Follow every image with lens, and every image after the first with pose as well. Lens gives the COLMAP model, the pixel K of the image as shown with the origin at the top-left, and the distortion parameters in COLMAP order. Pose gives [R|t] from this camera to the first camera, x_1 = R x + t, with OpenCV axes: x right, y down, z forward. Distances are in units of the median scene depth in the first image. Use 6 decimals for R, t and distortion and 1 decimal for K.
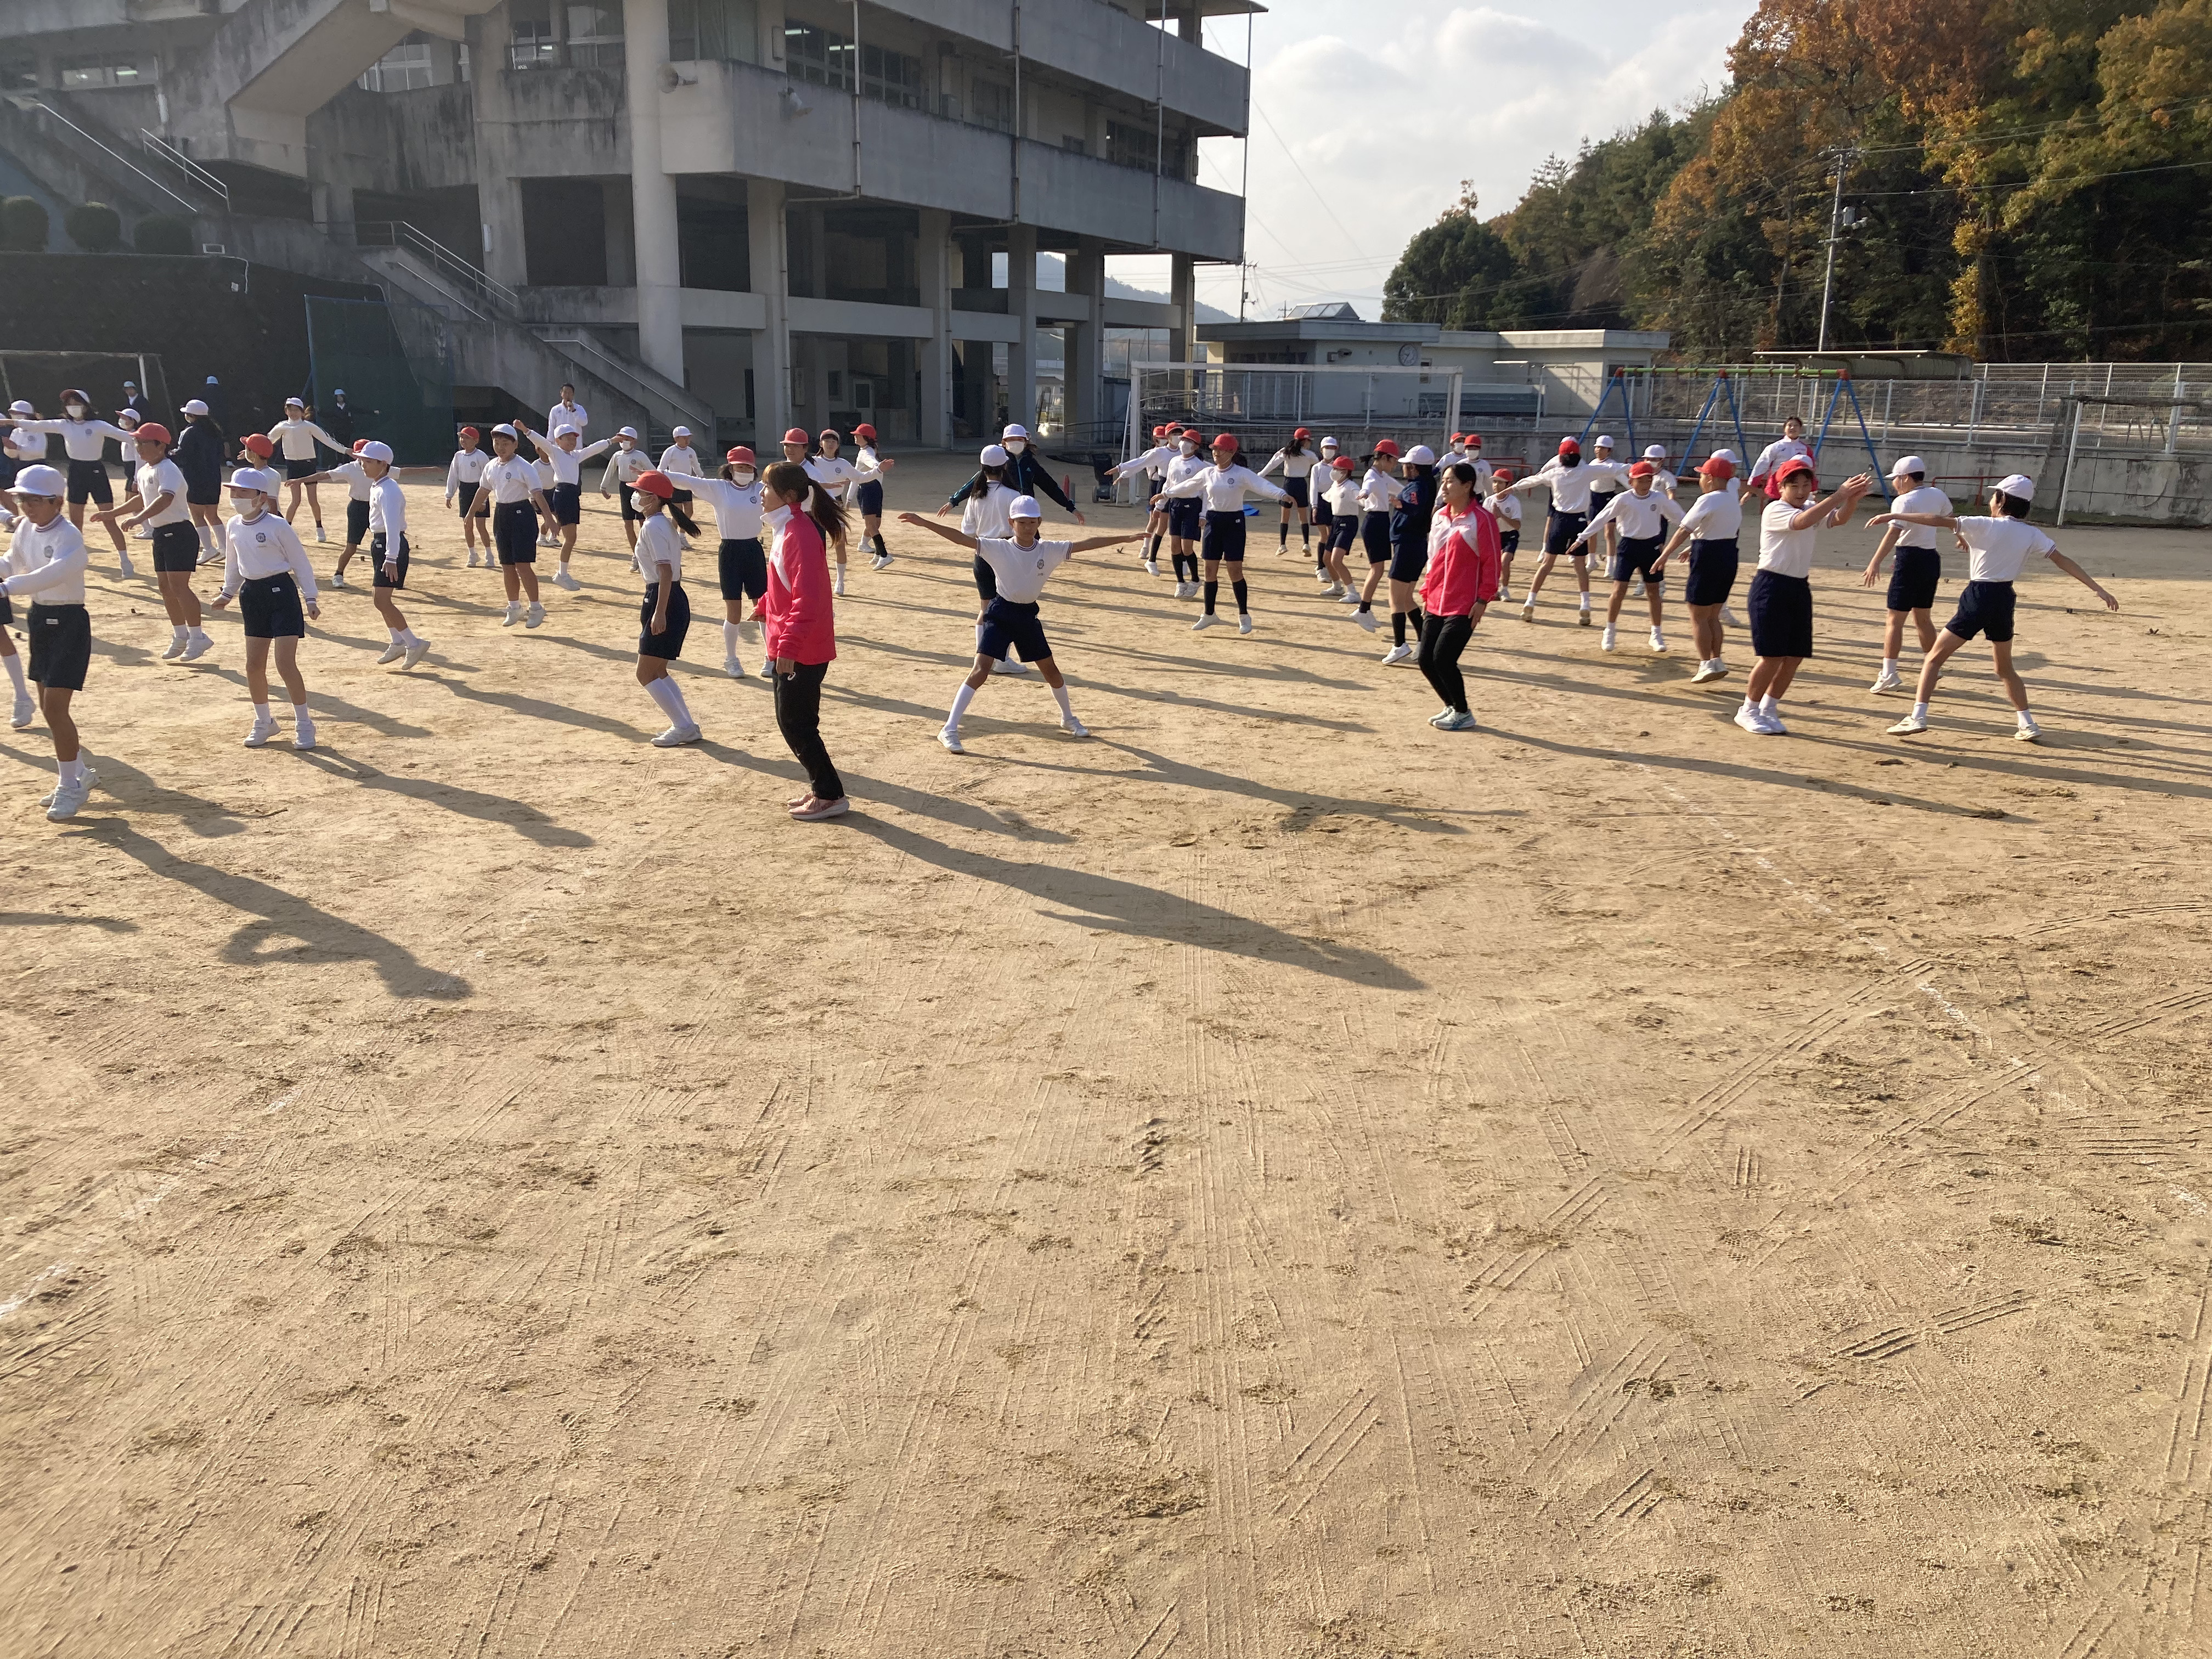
lens RADIAL K [[1734.3, 0, 1113.8], [0, 1734.3, 842.7], [0, 0, 1]] dist [0.016903, -0.026046]
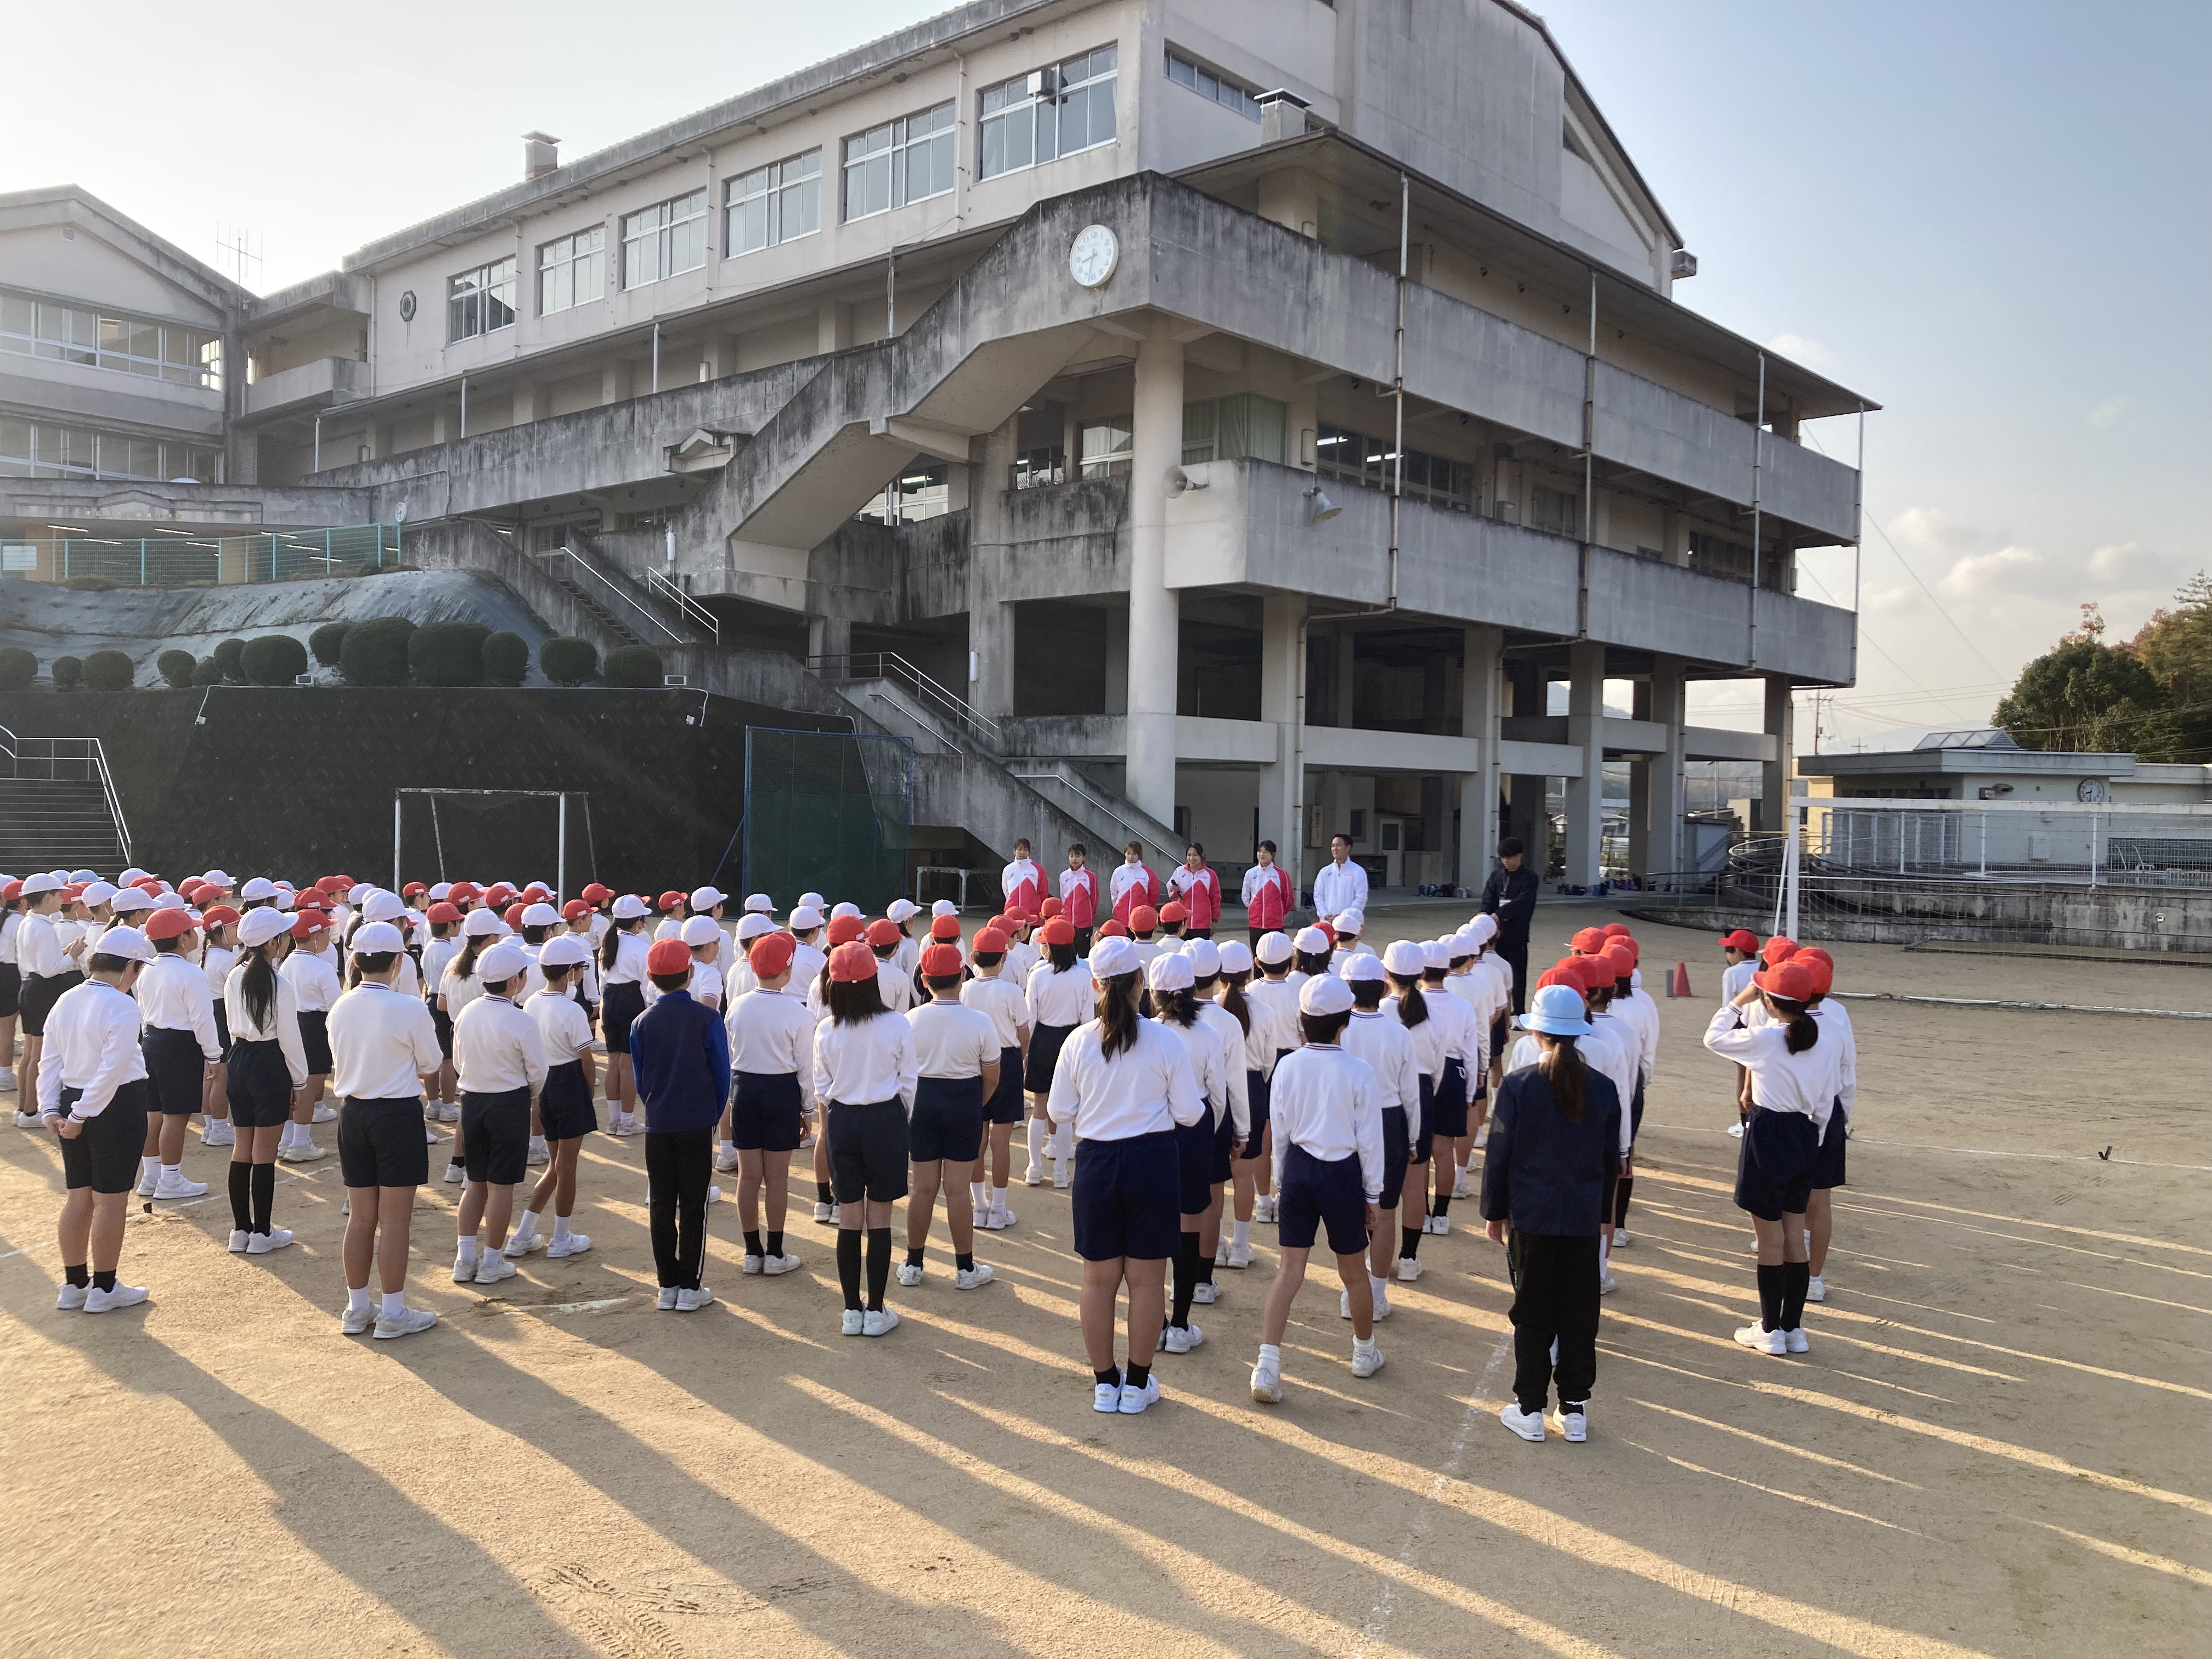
lens RADIAL K [[1734.3, 0, 1099.4], [0, 1734.3, 836.0], [0, 0, 1]] dist [0.016903, -0.026046]
pose [[0.952227, 0.004596, -0.305358, -0.026034], [-0.080127, 0.968617, -0.235290, -0.057706], [0.294694, 0.248517, 0.922711, 0.213674]]
